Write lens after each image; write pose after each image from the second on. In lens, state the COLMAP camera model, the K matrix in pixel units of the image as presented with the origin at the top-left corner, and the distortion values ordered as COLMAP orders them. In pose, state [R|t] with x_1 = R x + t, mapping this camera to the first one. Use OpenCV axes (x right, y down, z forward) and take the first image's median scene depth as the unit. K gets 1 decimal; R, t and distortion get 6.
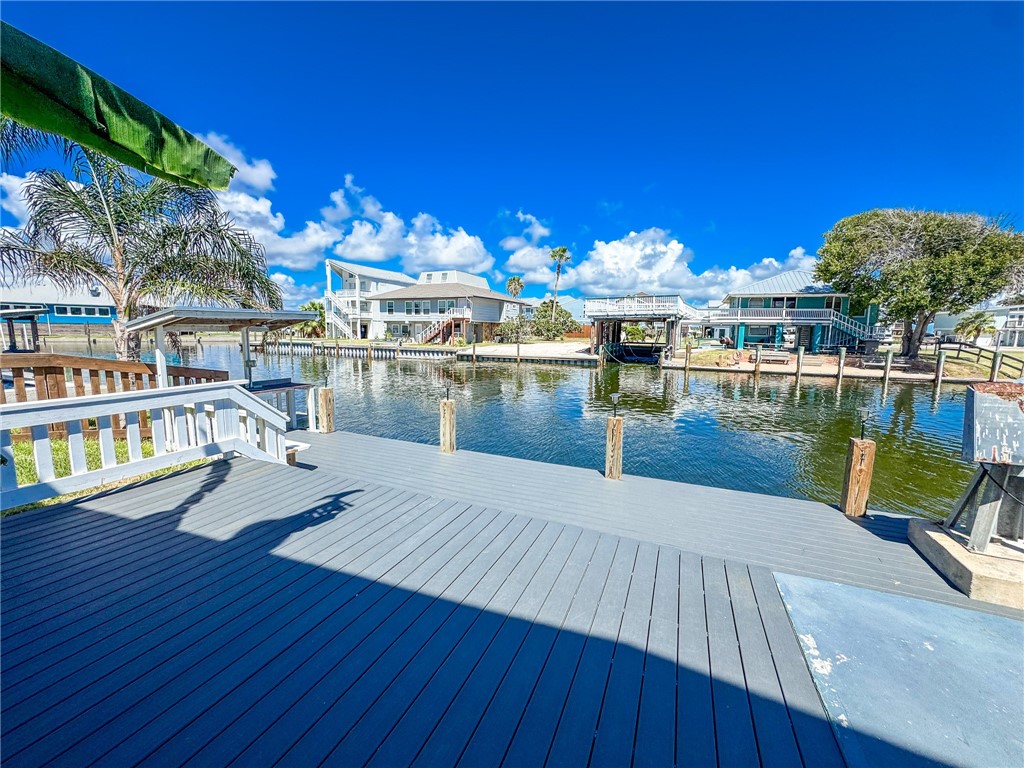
lens RADIAL K [[410.6, 0, 506.3], [0, 410.6, 389.3], [0, 0, 1]] dist [-0.003612, 0.000736]
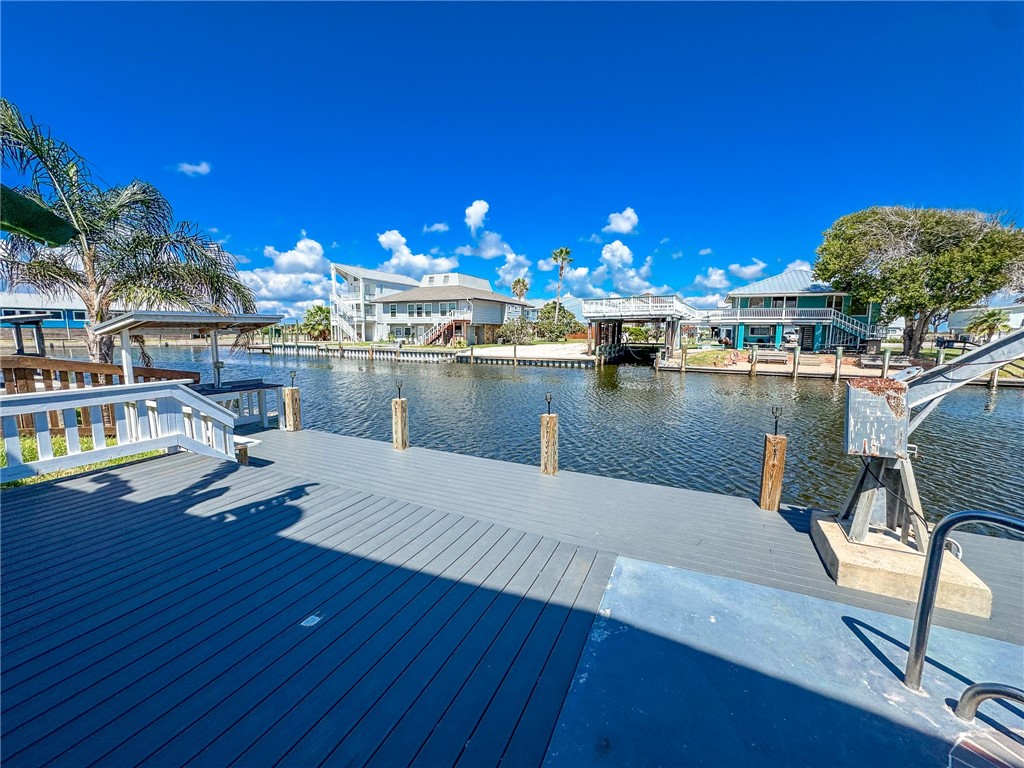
lens RADIAL K [[410.6, 0, 508.3], [0, 410.6, 388.5], [0, 0, 1]] dist [-0.003612, 0.000736]
pose [[0.999694, -0.003349, -0.024501, 0.046125], [0.003207, 0.999978, -0.005836, 0.001982], [0.024520, 0.005755, 0.999683, -0.009730]]
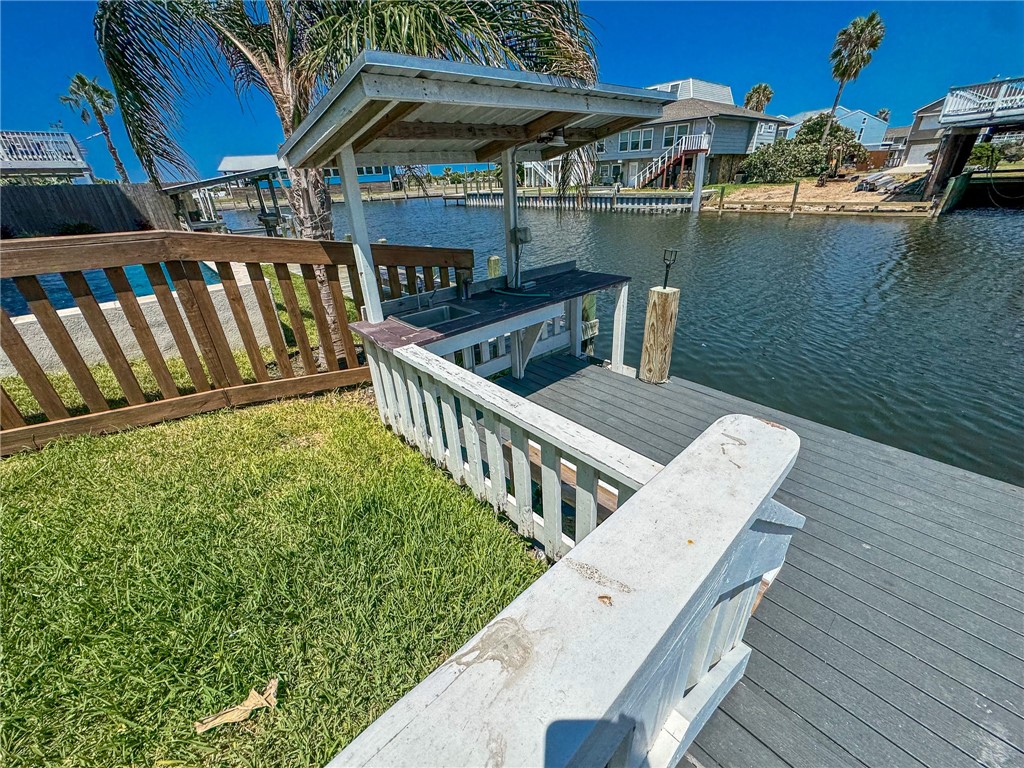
lens RADIAL K [[410.6, 0, 508.4], [0, 410.6, 374.1], [0, 0, 1]] dist [-0.003612, 0.000736]
pose [[0.912235, 0.131704, -0.387920, -0.131087], [-0.007594, 0.952186, 0.305424, -0.016545], [0.409598, -0.275672, 0.869617, 0.165395]]
